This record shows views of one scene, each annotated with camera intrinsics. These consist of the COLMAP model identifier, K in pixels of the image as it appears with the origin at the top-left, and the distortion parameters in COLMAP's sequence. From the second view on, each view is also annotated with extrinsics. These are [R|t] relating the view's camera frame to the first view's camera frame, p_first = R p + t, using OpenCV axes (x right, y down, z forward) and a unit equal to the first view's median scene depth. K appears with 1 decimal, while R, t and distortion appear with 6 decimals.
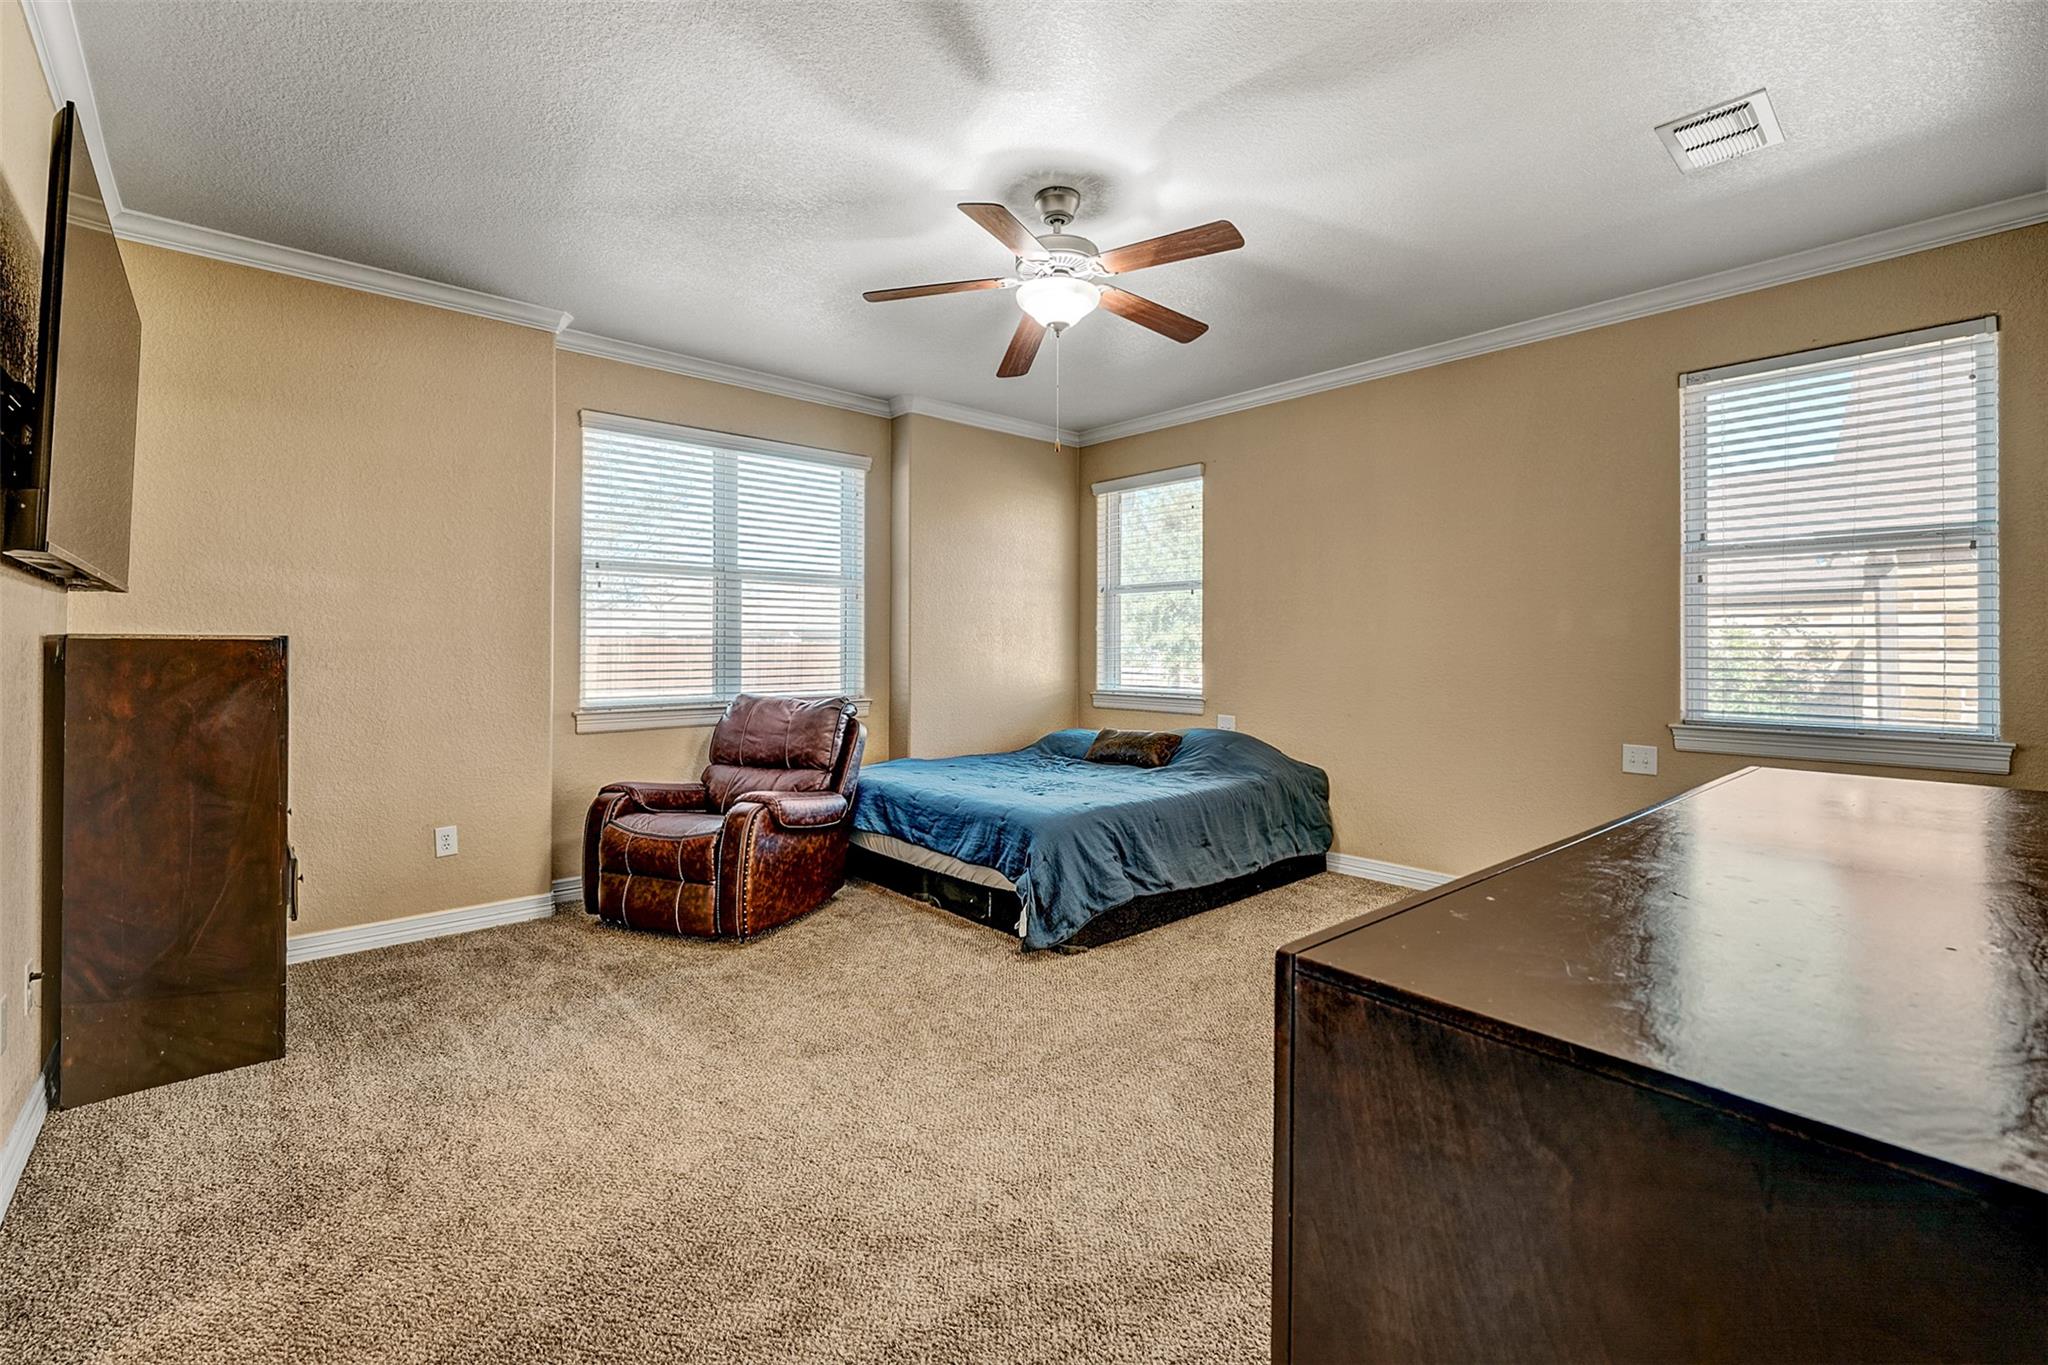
lens RADIAL K [[876.4, 0, 1024.7], [0, 876.4, 654.1], [0, 0, 1]] dist [-0.025764, 0.000204]
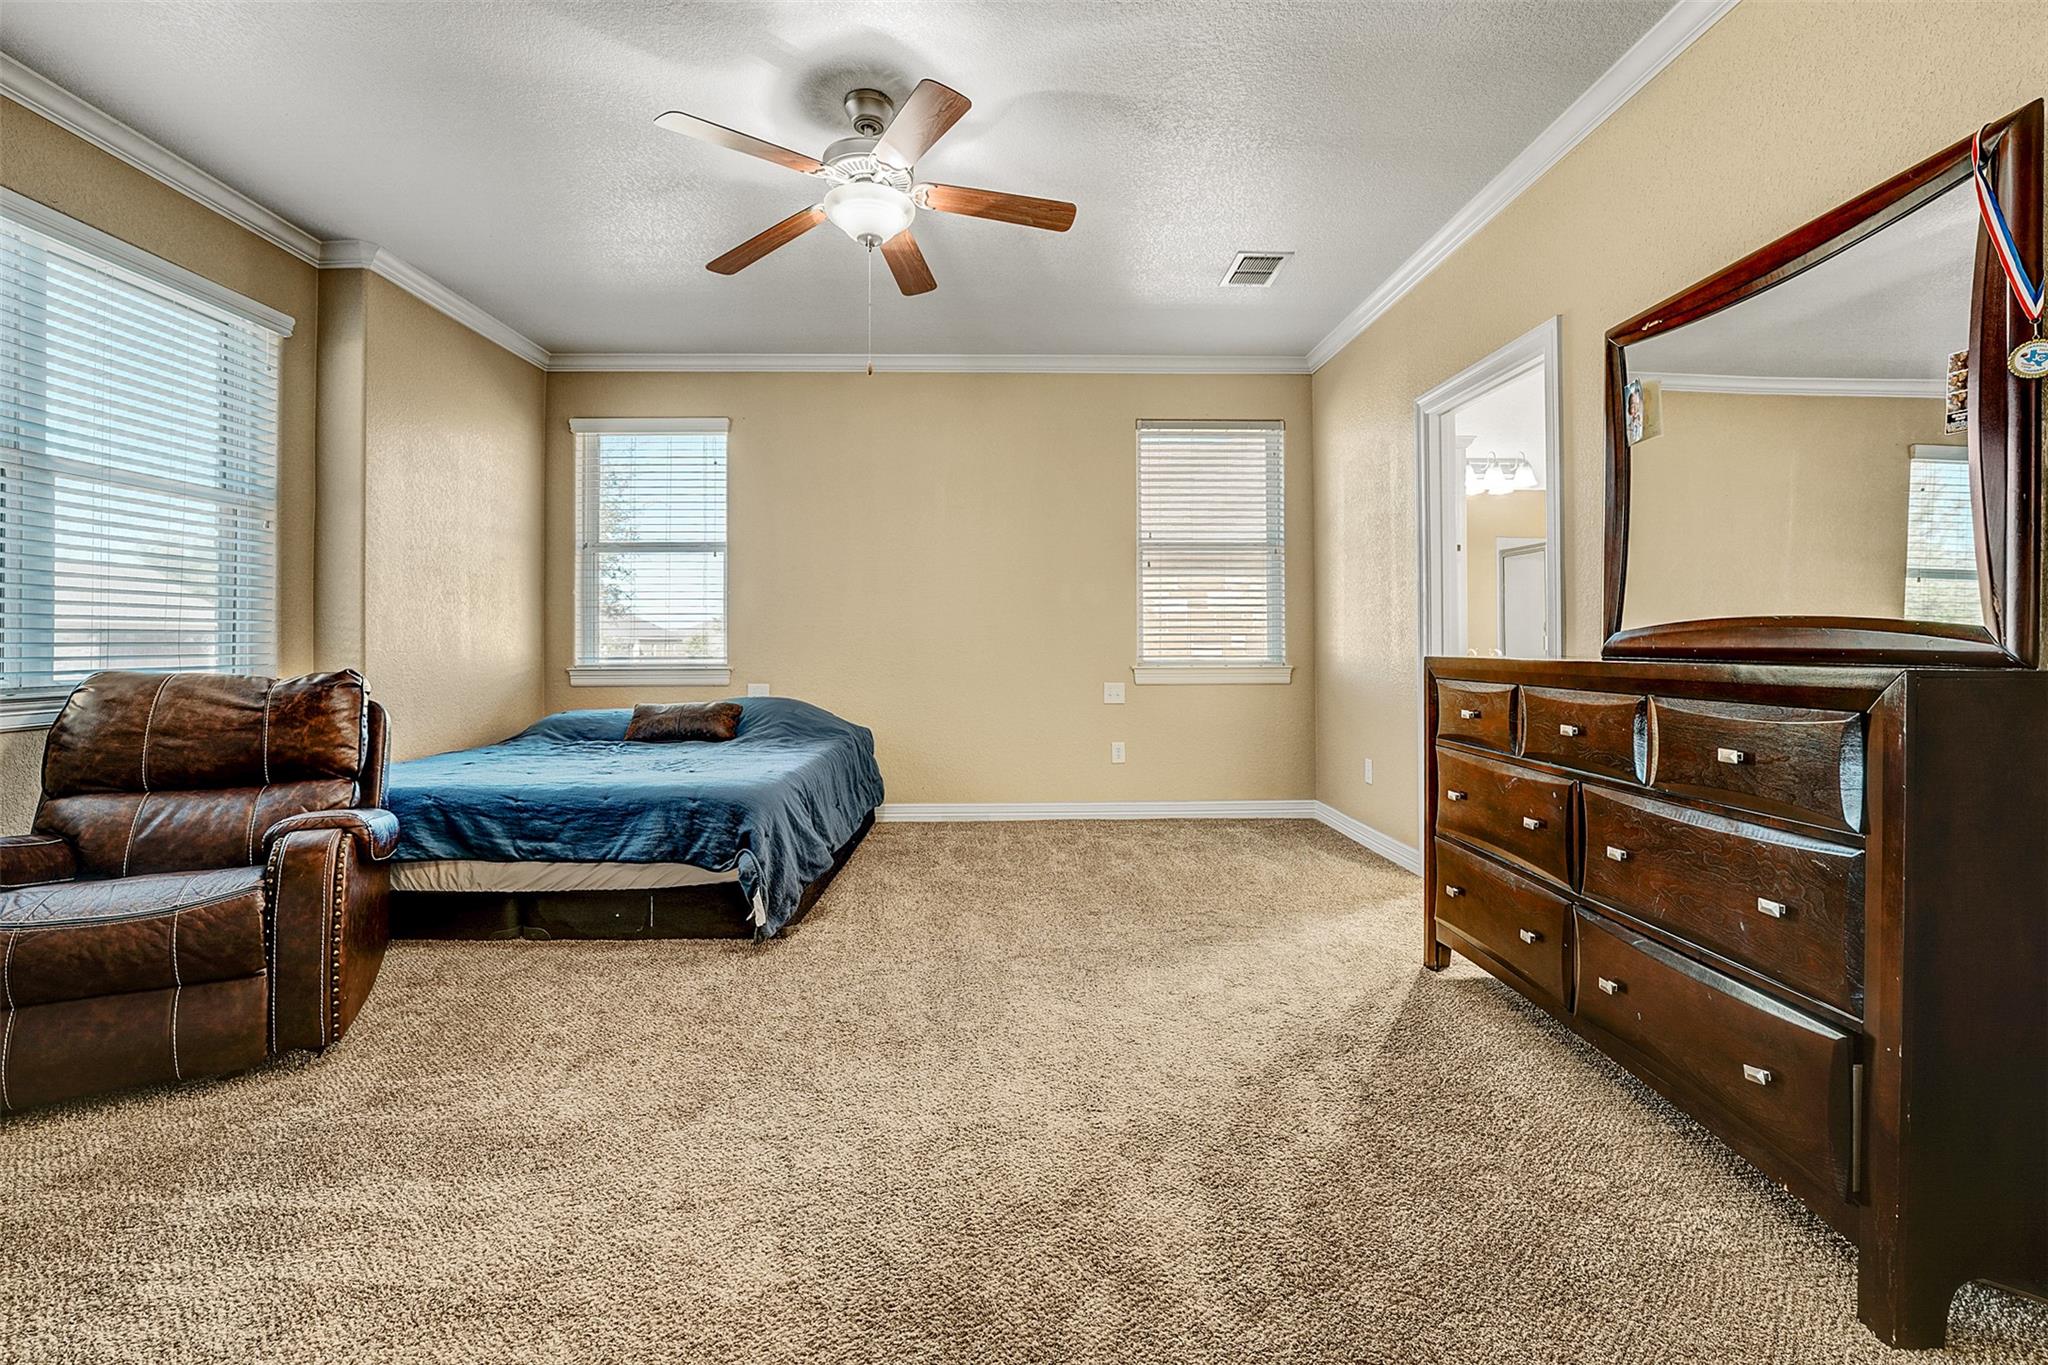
lens RADIAL K [[876.4, 0, 1024.7], [0, 876.4, 654.1], [0, 0, 1]] dist [-0.025764, 0.000204]
pose [[0.647906, -0.014727, 0.761578, -0.415047], [0.012106, 0.999886, 0.009036, 0.042213], [-0.761624, 0.003365, 0.648010, 0.203825]]
